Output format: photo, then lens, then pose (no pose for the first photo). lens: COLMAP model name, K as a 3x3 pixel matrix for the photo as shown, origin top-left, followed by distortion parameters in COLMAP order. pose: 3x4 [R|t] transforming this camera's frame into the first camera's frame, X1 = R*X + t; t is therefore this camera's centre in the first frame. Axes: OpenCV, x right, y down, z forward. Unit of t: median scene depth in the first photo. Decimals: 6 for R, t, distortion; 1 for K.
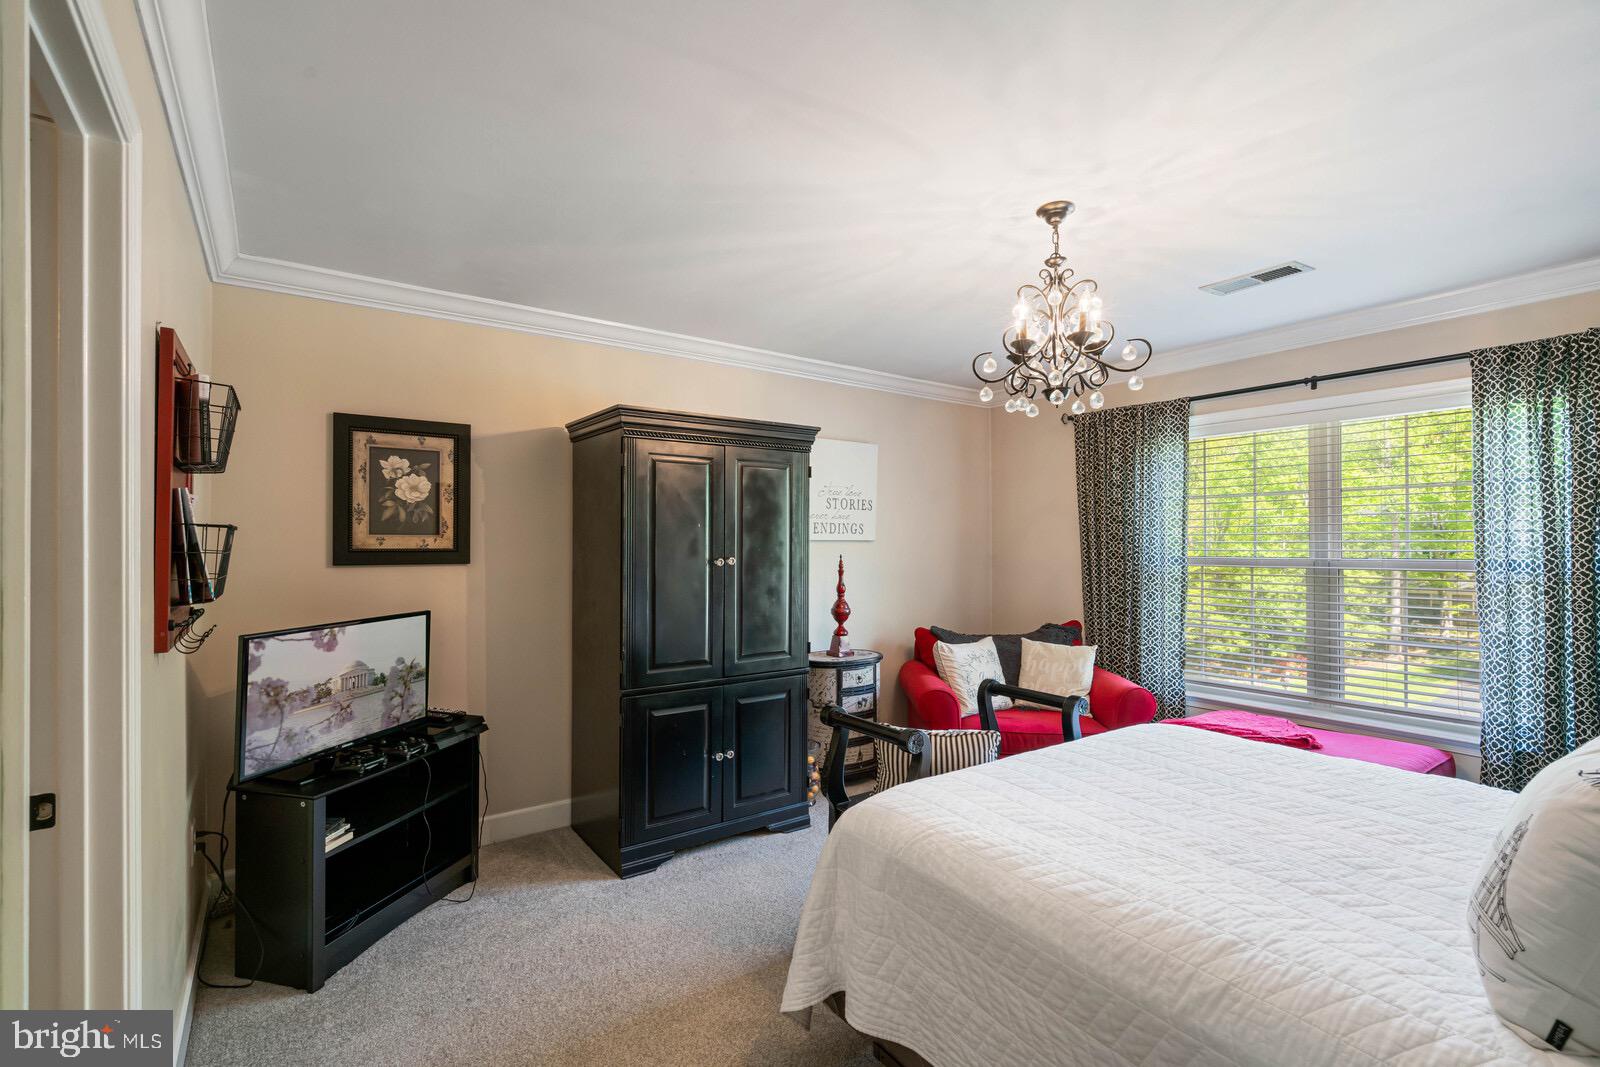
lens RADIAL K [[729.9, 0, 800.9], [0, 729.9, 541.8], [0, 0, 1]] dist [-0.002013, 0.000347]
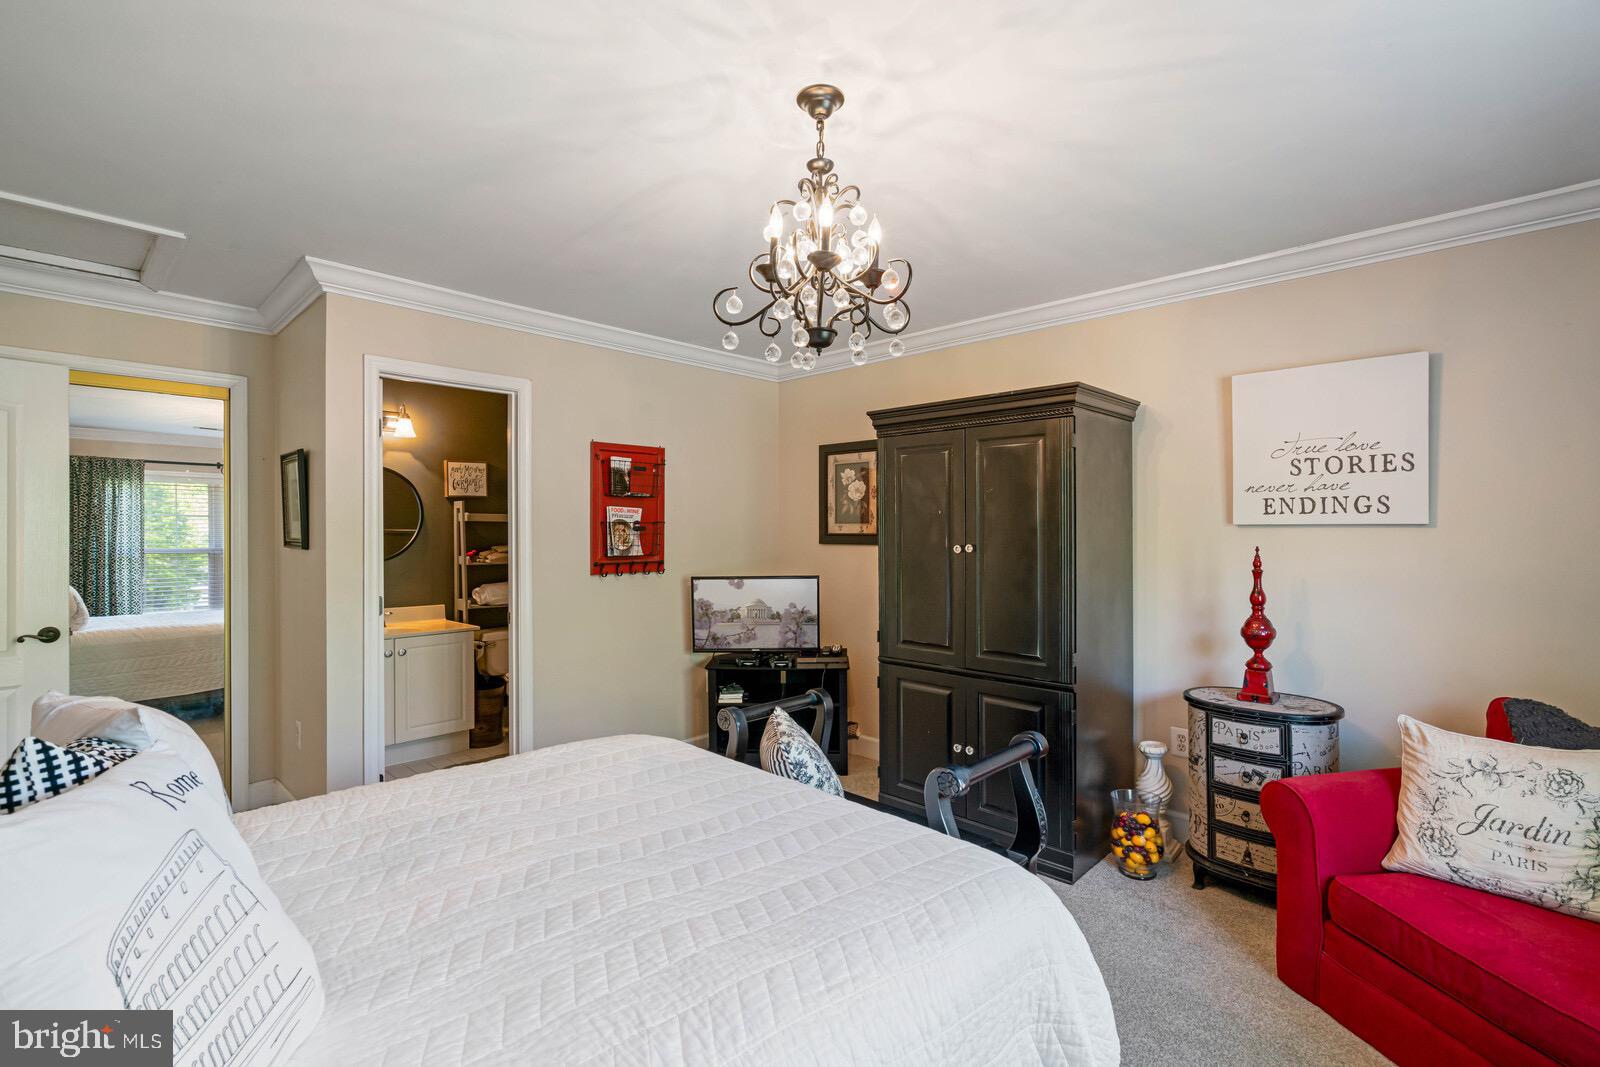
lens RADIAL K [[729.9, 0, 799.0], [0, 729.9, 530.2], [0, 0, 1]] dist [-0.002013, 0.000347]
pose [[0.182320, 0.005682, -0.983223, 0.823563], [0.009052, 0.999931, 0.007457, -0.007906], [0.983198, -0.010259, 0.182256, 0.625868]]
